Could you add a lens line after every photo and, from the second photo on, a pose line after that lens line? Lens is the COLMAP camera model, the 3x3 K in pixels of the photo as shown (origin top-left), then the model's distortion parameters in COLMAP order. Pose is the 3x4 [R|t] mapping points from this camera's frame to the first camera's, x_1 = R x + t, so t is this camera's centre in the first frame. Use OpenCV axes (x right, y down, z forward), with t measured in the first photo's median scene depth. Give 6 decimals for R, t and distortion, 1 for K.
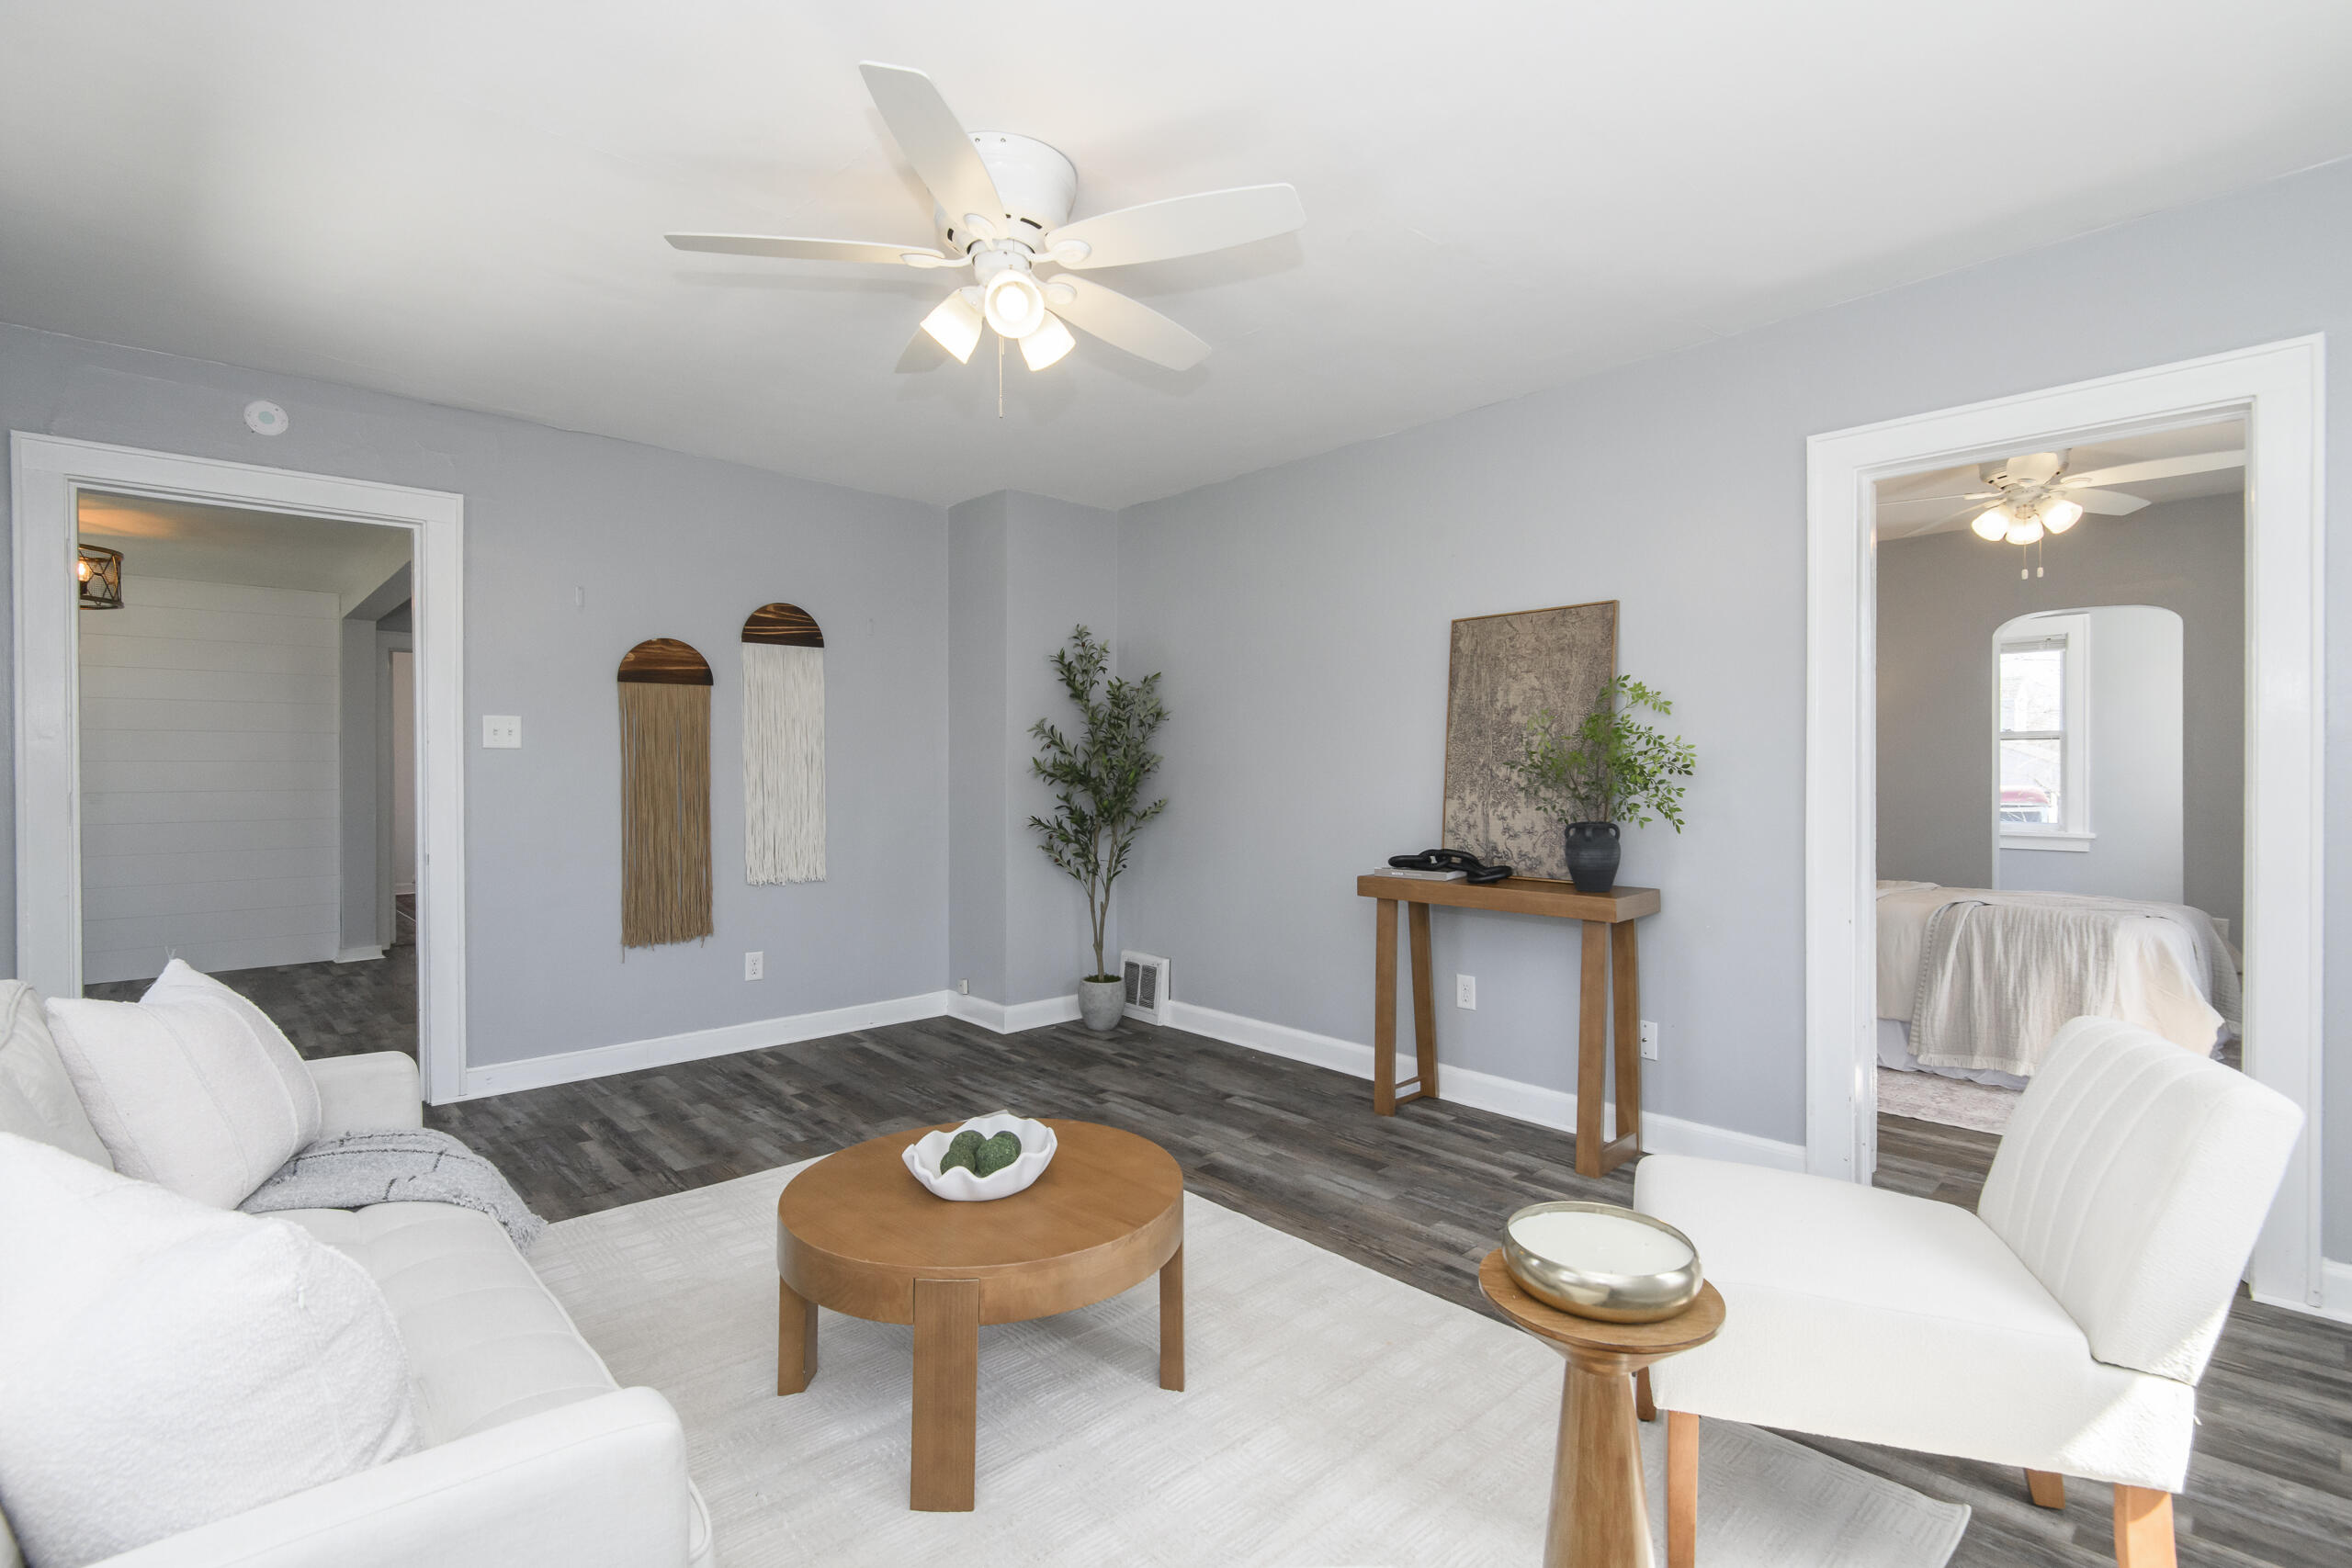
lens RADIAL K [[1065.7, 0, 1170.9], [0, 1065.7, 783.7], [0, 0, 1]] dist [-0.008001, -0.002549]
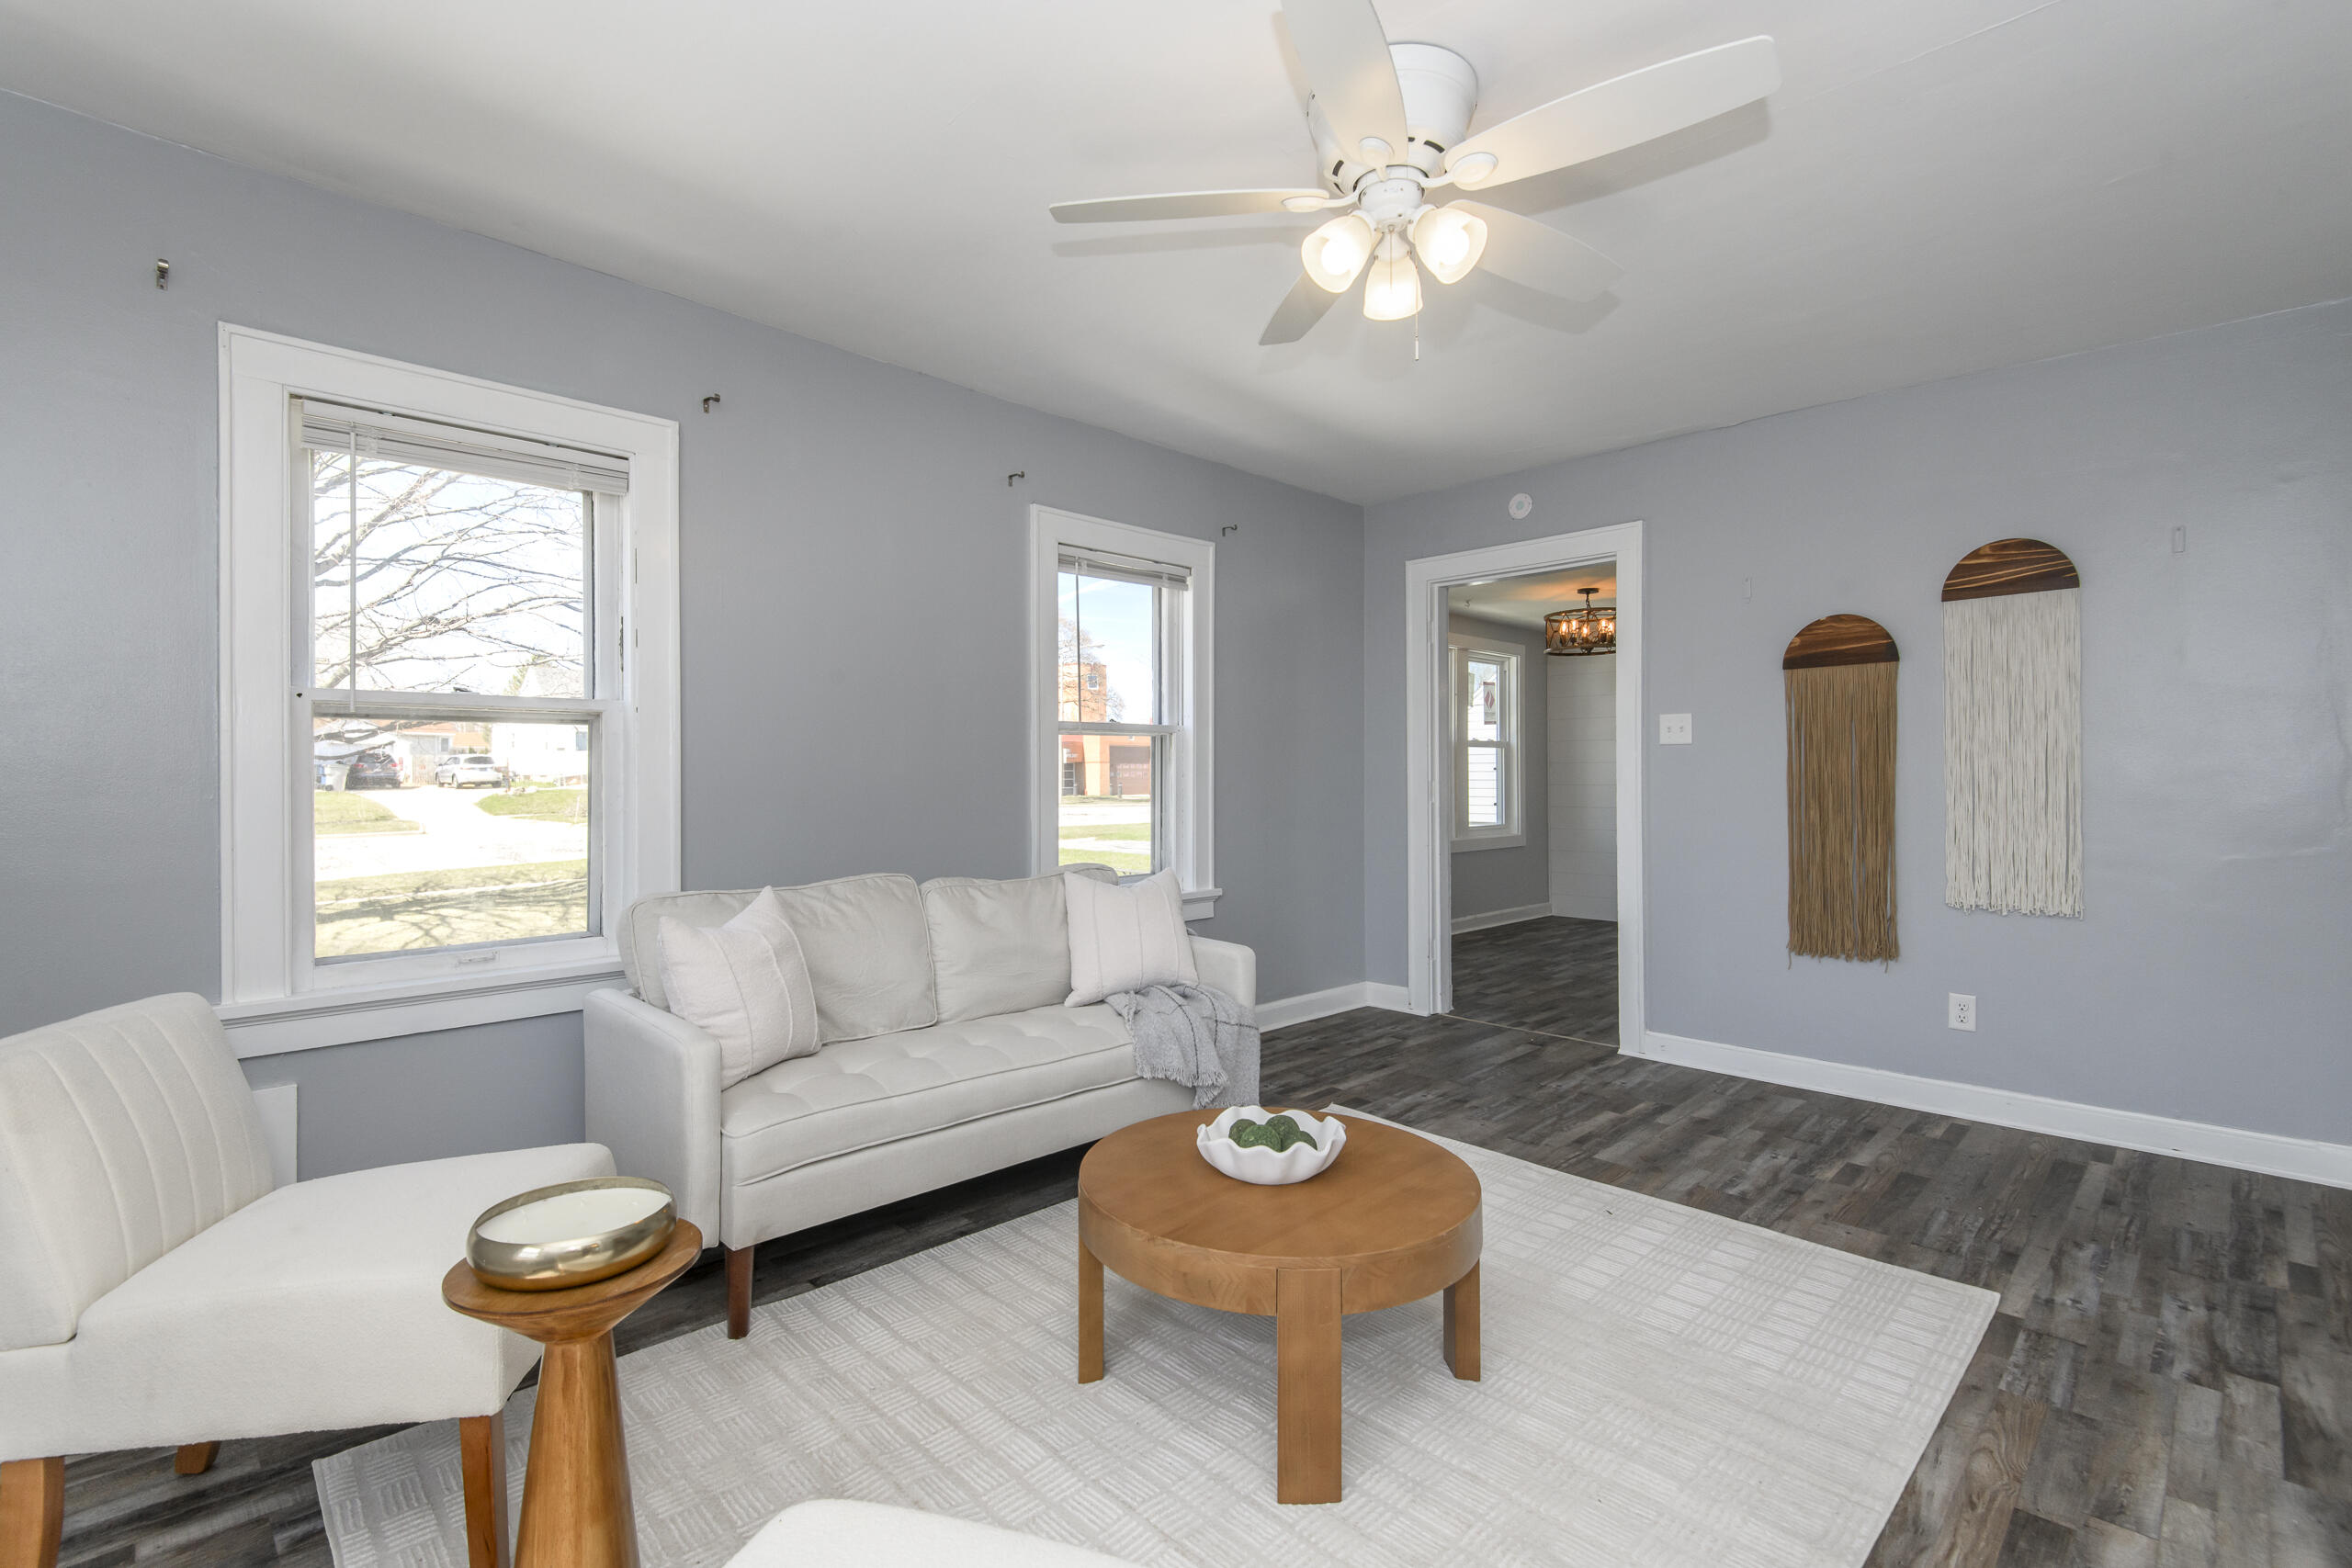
lens RADIAL K [[1065.7, 0, 1181.5], [0, 1065.7, 776.9], [0, 0, 1]] dist [-0.008001, -0.002549]
pose [[0.019061, 0.001149, -0.999818, 0.436161], [-0.011284, 0.999936, 0.000934, 0.004610], [0.999755, 0.011264, 0.019073, 0.472792]]
